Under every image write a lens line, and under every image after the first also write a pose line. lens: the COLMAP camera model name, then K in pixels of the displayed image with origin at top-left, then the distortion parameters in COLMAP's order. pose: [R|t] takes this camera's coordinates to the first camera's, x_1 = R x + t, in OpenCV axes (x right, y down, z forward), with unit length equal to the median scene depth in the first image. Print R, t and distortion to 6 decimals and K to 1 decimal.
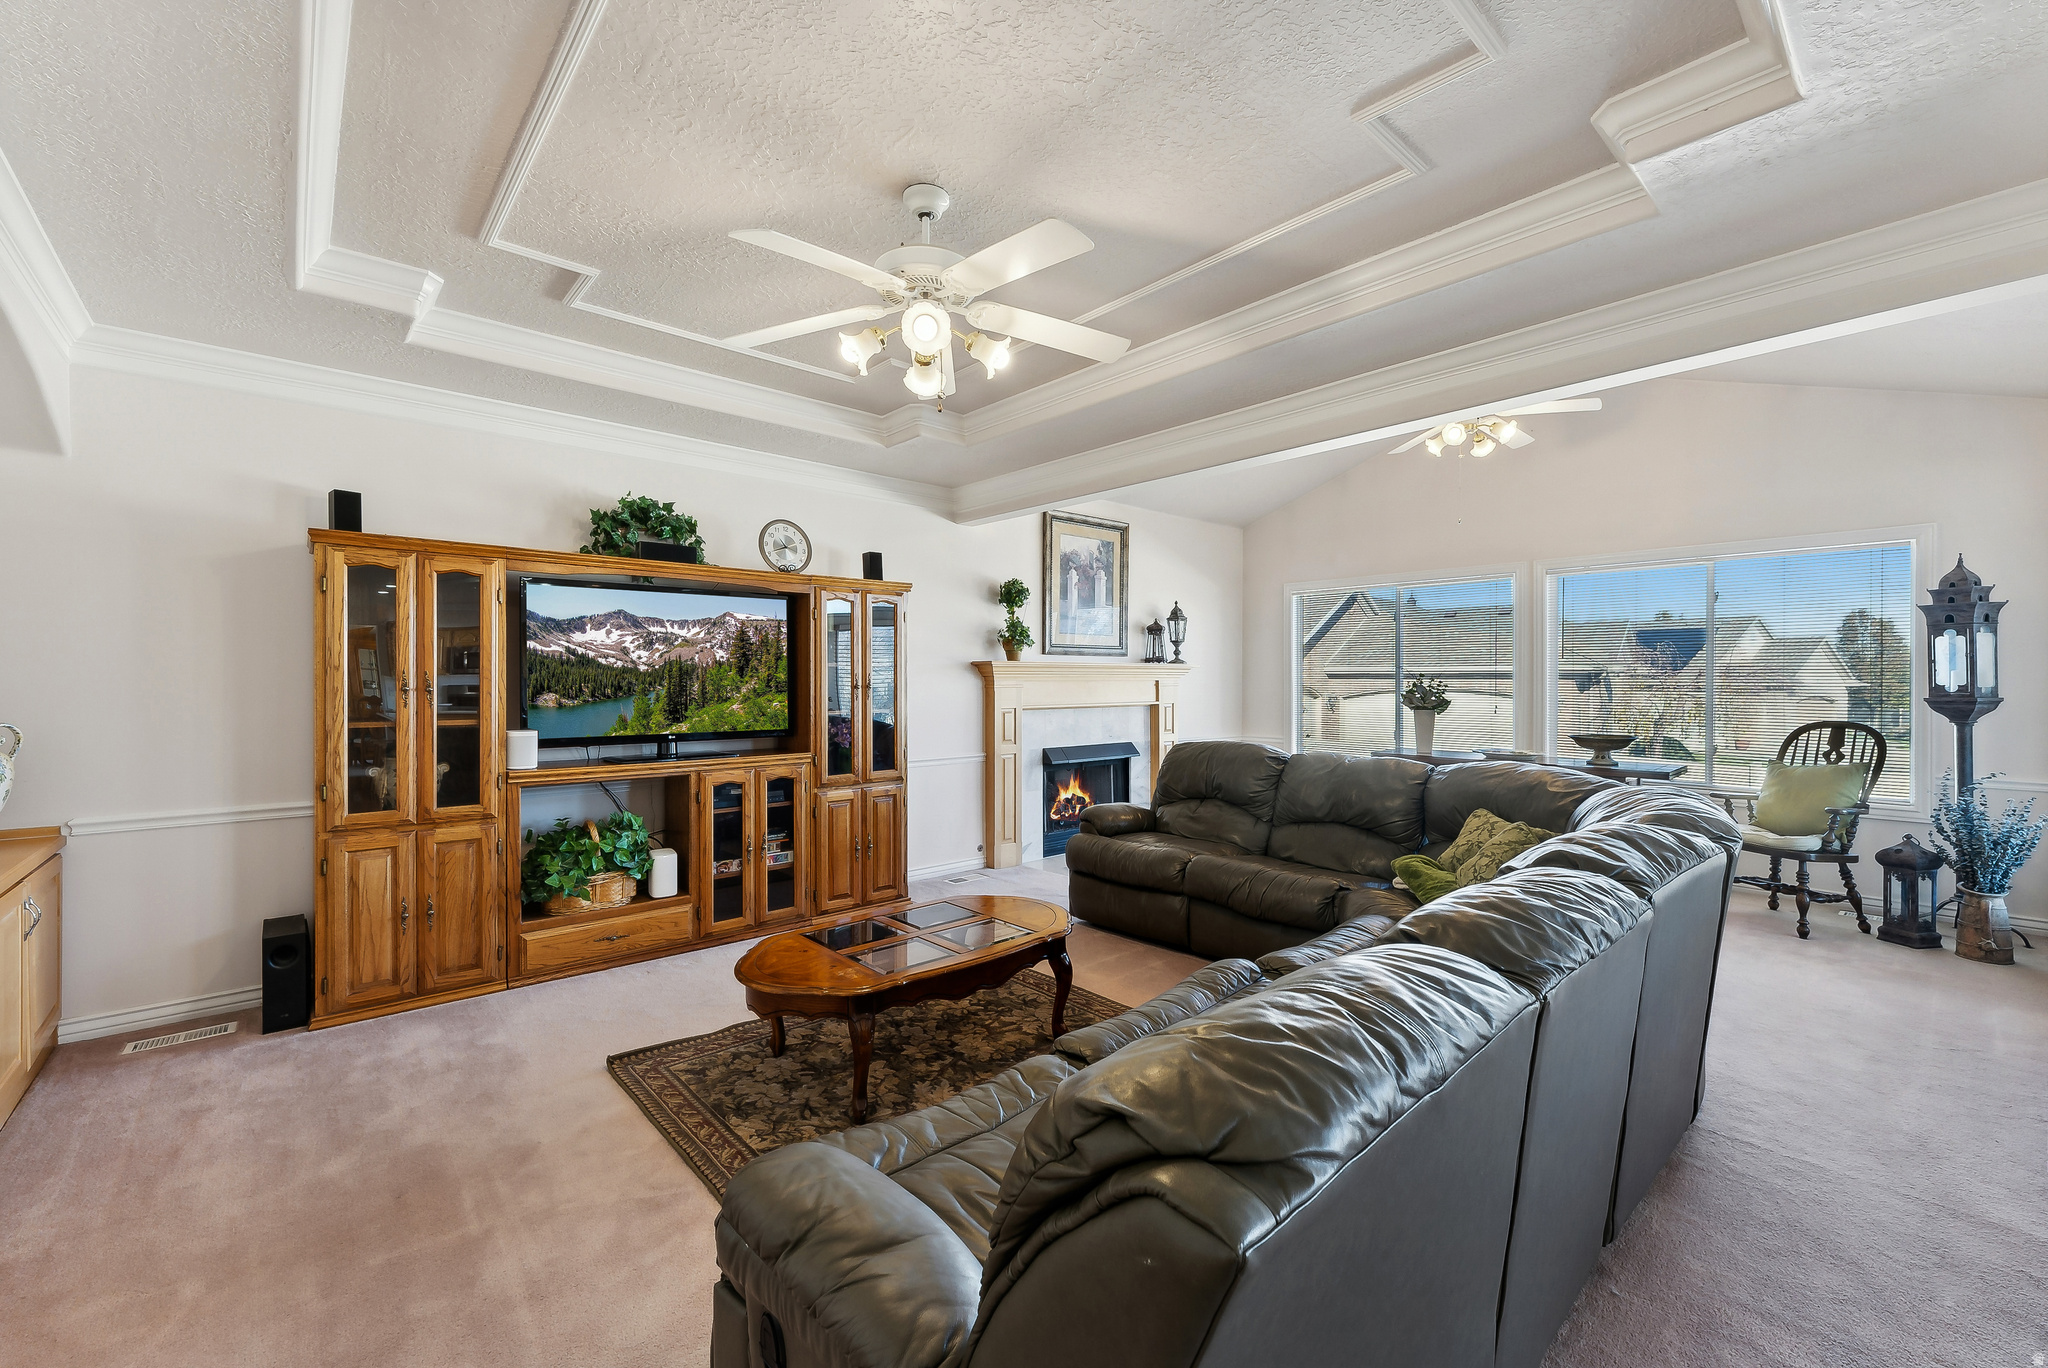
lens RADIAL K [[831.6, 0, 1028.8], [0, 831.6, 684.6], [0, 0, 1]] dist [0.000035, 0.000041]
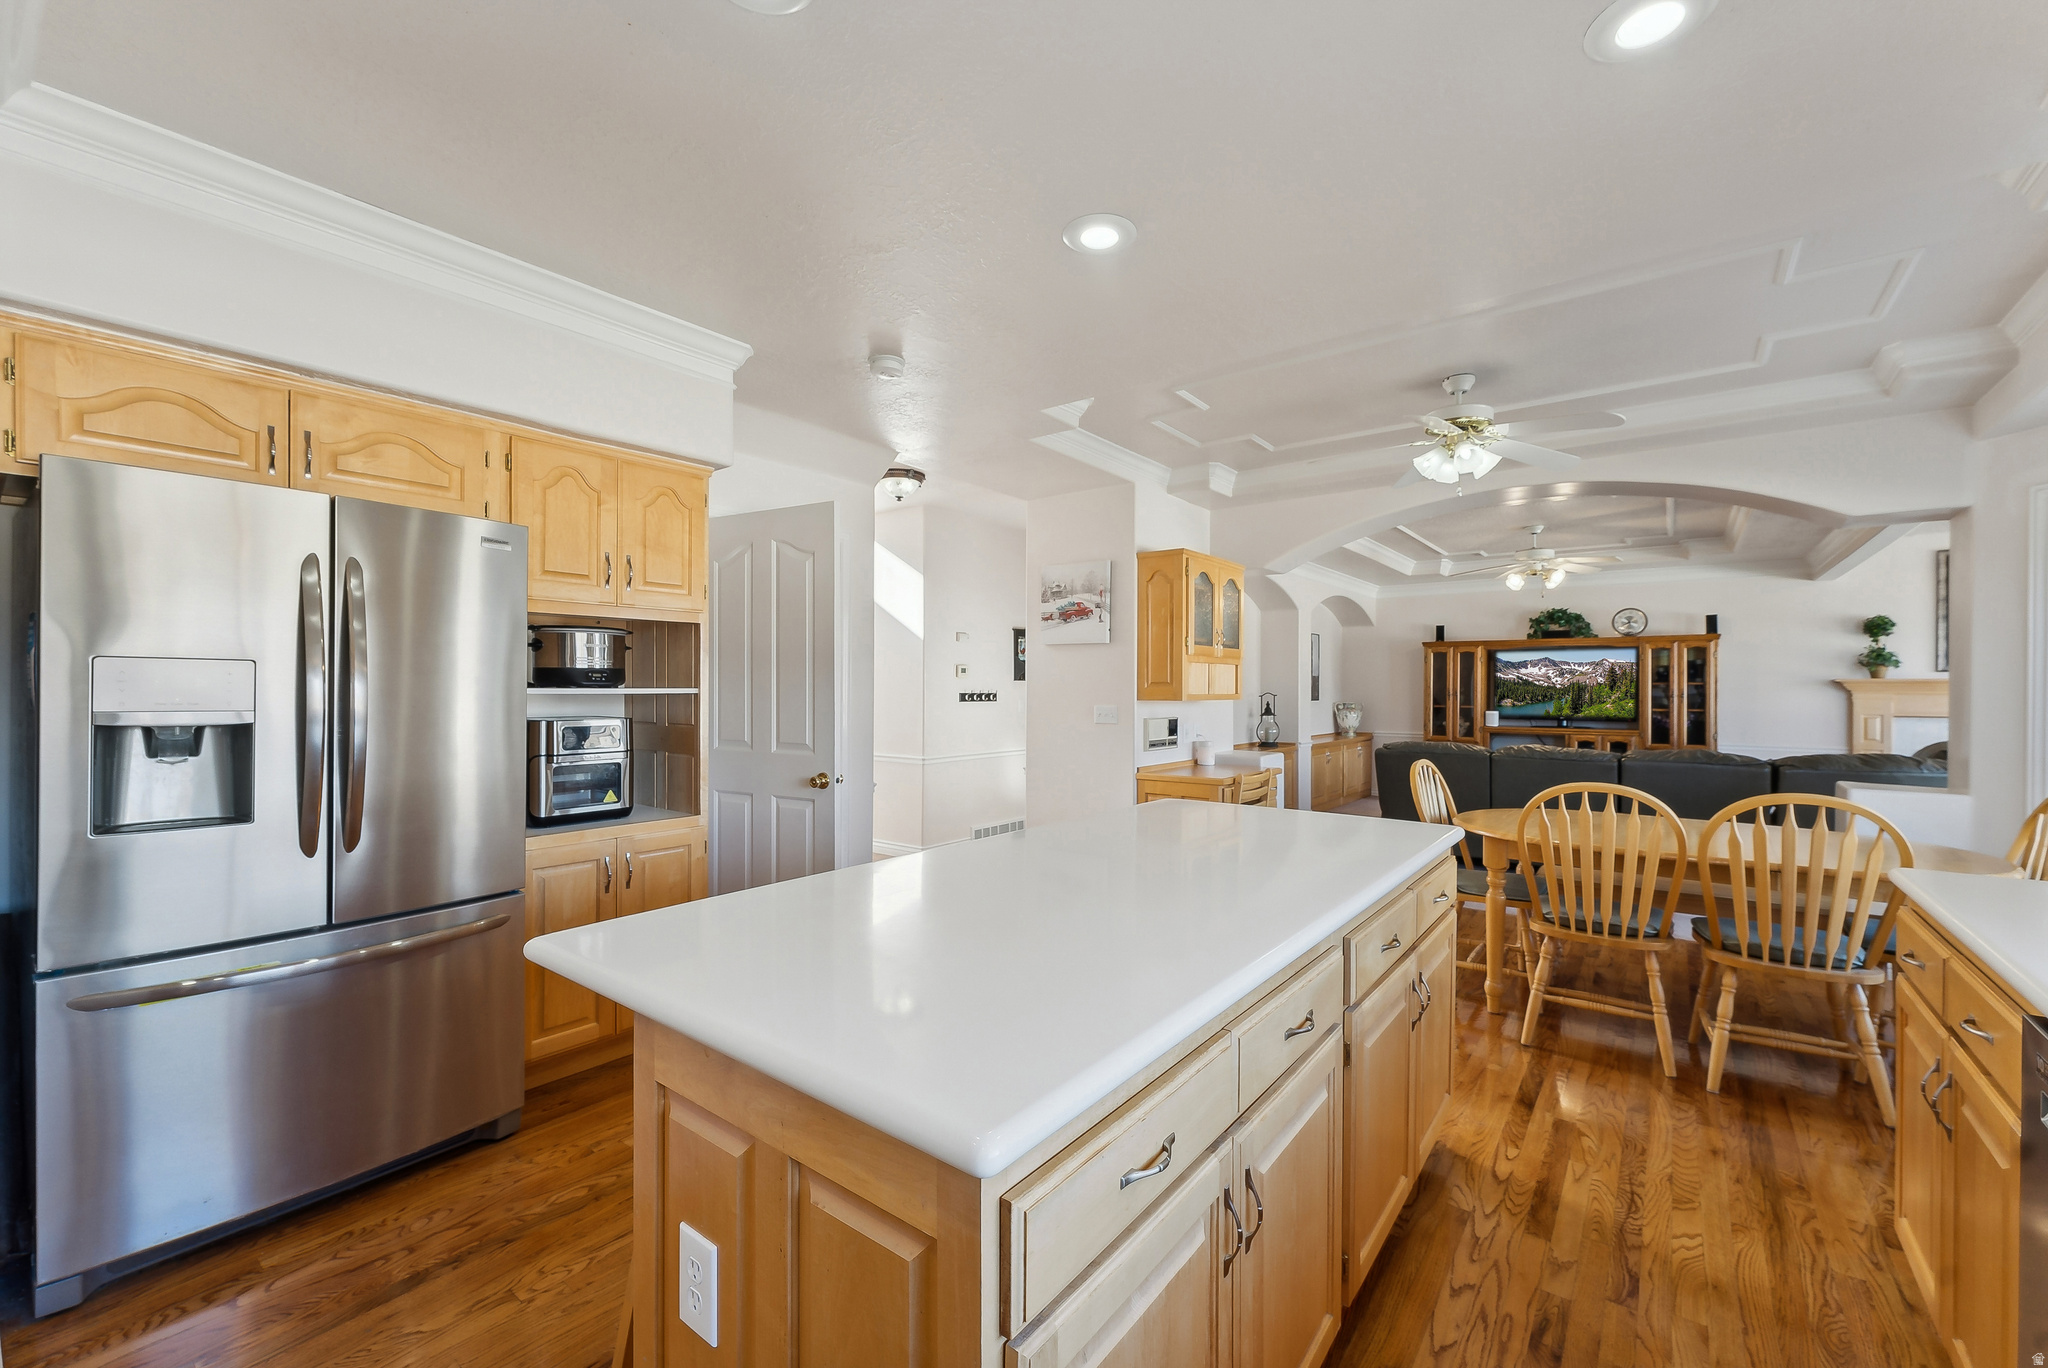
lens RADIAL K [[831.6, 0, 1028.8], [0, 831.6, 684.6], [0, 0, 1]] dist [0.000035, 0.000041]
pose [[0.175537, -0.005436, -0.984458, 1.360594], [-0.011481, 0.999905, -0.007569, 0.007440], [0.984406, 0.012632, 0.175458, -0.697861]]
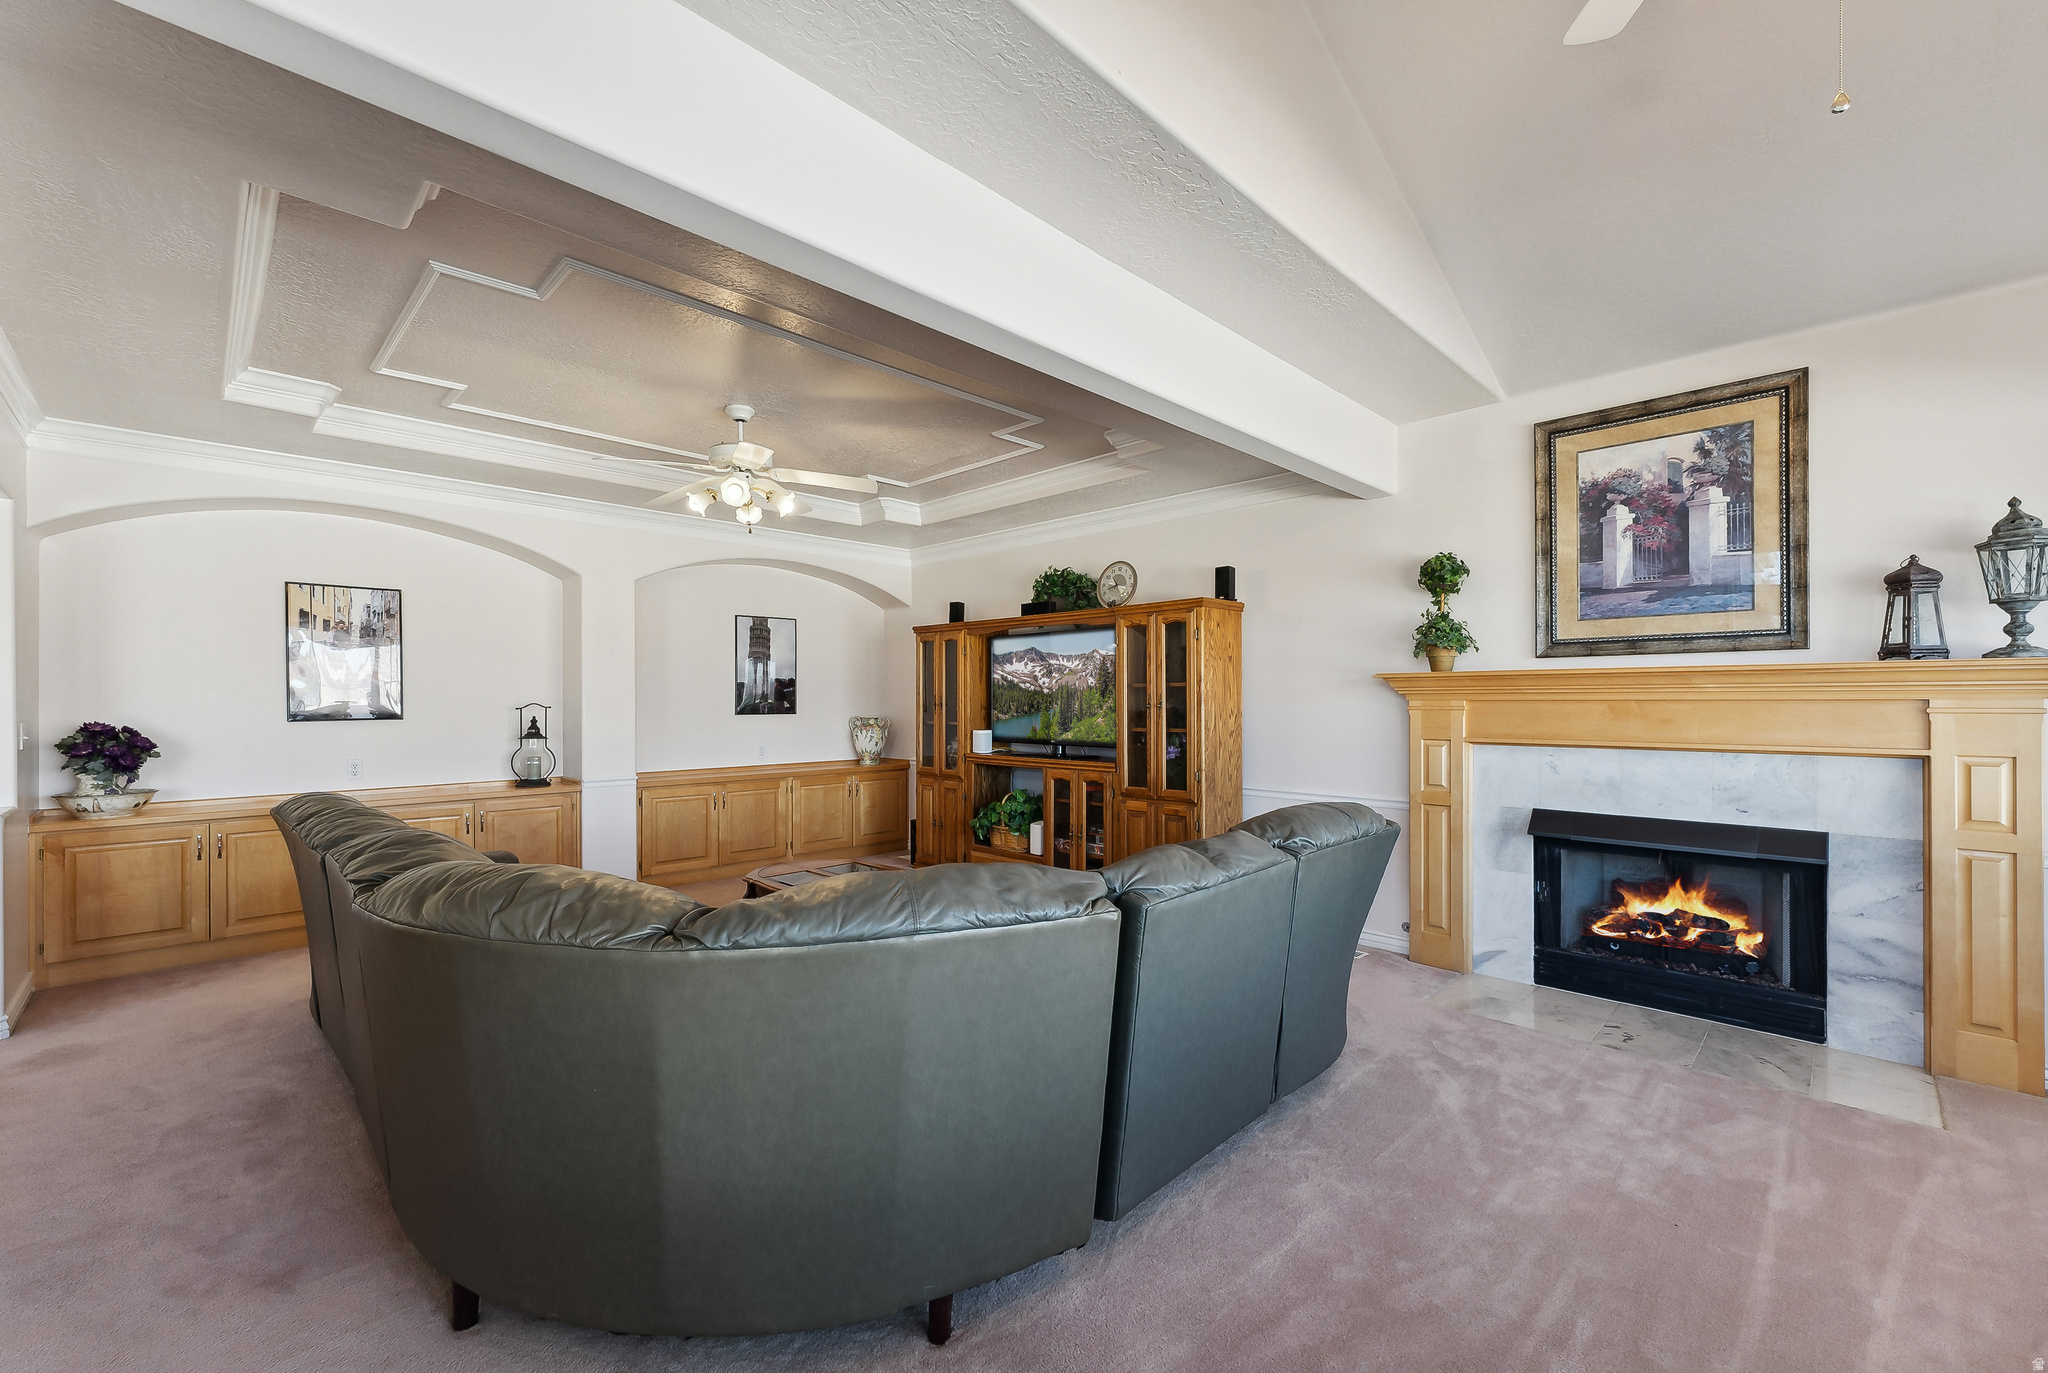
lens RADIAL K [[836.1, 0, 1017.4], [0, 836.1, 707.2], [0, 0, 1]] dist [-0.000727, -0.000042]
pose [[0.055958, 0.006571, -0.998411, 0.876447], [-0.005395, 0.999966, 0.006279, -0.001833], [0.998419, 0.005035, 0.055992, 0.810132]]
